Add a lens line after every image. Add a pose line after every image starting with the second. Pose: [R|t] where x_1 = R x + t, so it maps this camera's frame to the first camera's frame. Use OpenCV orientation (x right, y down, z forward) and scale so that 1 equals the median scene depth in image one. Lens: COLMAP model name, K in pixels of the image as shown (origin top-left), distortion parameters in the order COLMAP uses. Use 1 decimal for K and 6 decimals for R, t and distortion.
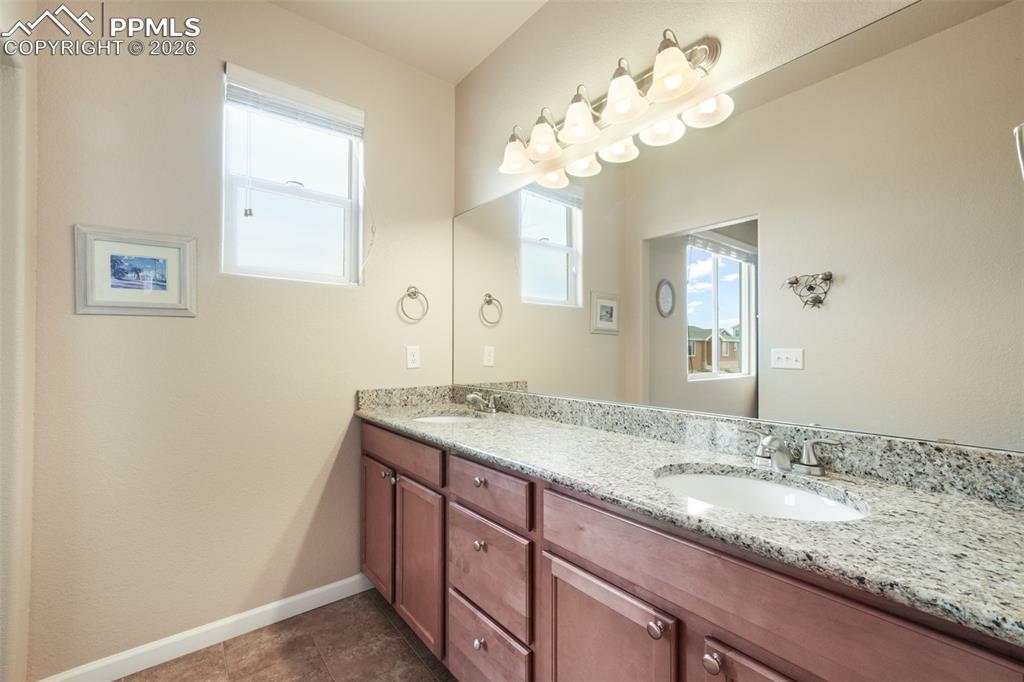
lens RADIAL K [[424.8, 0, 508.0], [0, 424.8, 346.0], [0, 0, 1]] dist [-0.003235, 0.001784]
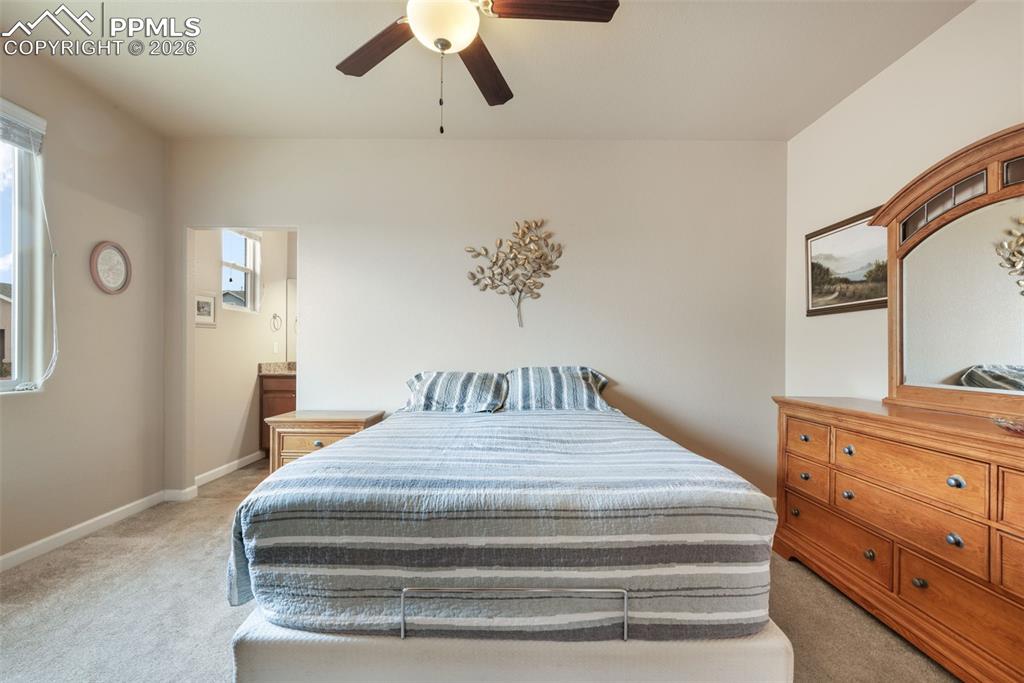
lens RADIAL K [[424.8, 0, 513.2], [0, 424.8, 347.0], [0, 0, 1]] dist [-0.003235, 0.001784]
pose [[0.616902, 0.005311, 0.787022, -1.491532], [-0.008030, 0.999968, -0.000454, 0.018247], [-0.786999, -0.006040, 0.616924, -1.546692]]
